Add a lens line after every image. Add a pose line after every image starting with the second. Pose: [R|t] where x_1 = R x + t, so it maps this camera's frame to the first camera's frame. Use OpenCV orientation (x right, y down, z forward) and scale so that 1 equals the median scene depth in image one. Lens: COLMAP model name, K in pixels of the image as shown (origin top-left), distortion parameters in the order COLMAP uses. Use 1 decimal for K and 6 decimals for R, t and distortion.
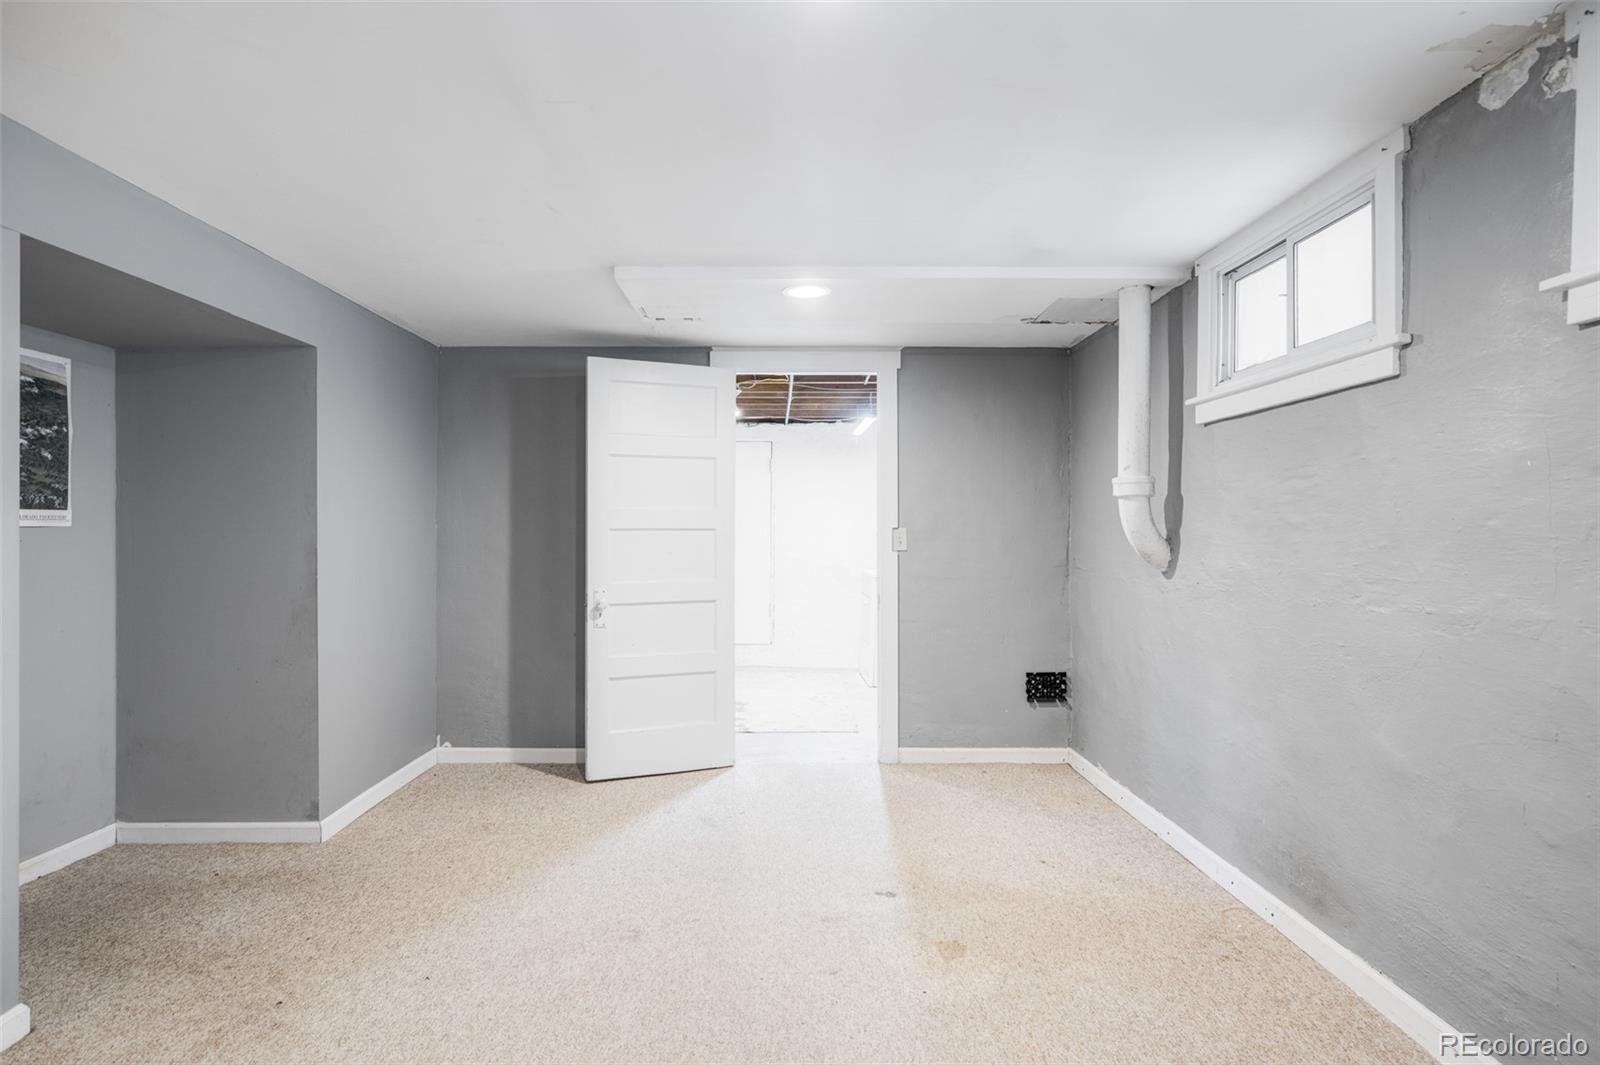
lens RADIAL K [[906.2, 0, 812.1], [0, 906.2, 530.2], [0, 0, 1]] dist [-0.024706, 0.013260]
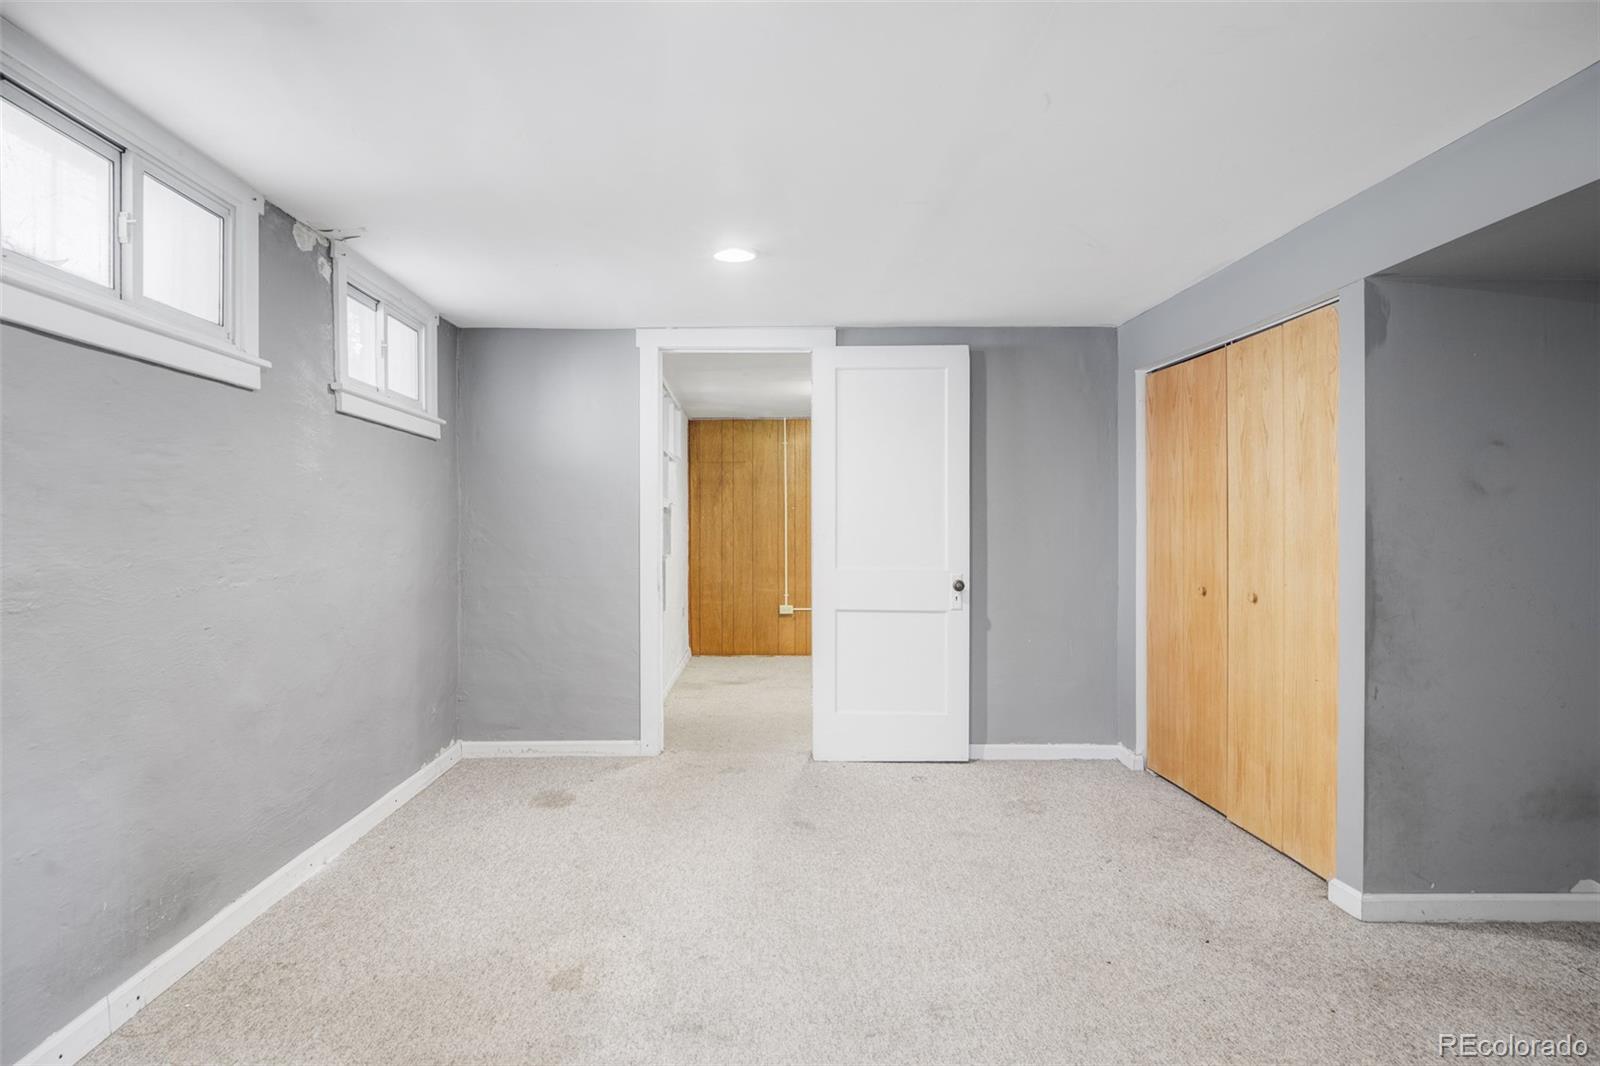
lens RADIAL K [[906.2, 0, 788.7], [0, 906.2, 530.2], [0, 0, 1]] dist [-0.024706, 0.013260]
pose [[-0.999973, -0.000223, -0.007356, -0.063180], [-0.000232, 0.999999, 0.001270, 0.015496], [0.007356, 0.001271, -0.999972, 1.988482]]
